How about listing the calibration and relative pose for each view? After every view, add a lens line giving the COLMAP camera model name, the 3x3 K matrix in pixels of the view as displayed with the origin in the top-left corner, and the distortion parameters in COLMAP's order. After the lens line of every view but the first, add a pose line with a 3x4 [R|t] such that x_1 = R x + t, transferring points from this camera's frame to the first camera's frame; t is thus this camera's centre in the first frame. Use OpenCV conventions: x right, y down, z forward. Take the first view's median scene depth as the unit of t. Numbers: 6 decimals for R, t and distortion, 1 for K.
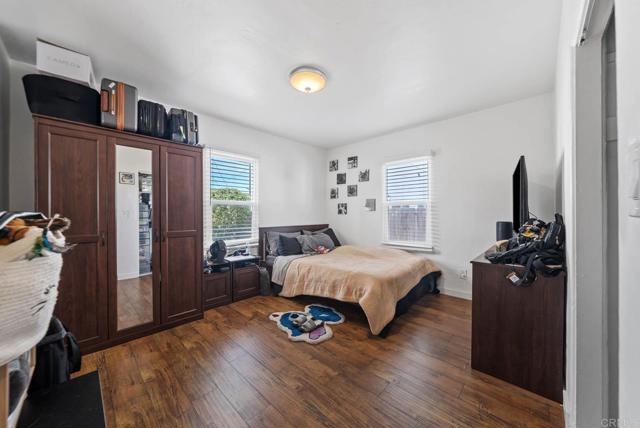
lens RADIAL K [[225.7, 0, 320.0], [0, 225.7, 214.0], [0, 0, 1]] dist [-0.000470, 0.000048]
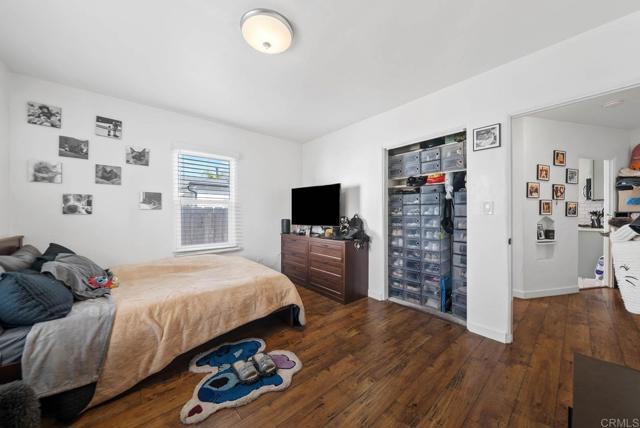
lens RADIAL K [[225.7, 0, 320.0], [0, 225.7, 214.0], [0, 0, 1]] dist [-0.000470, 0.000048]
pose [[0.101915, 0.005304, 0.994779, -0.543236], [0.002439, 0.999981, -0.005582, 0.006221], [-0.994790, 0.002995, 0.101900, 0.531859]]
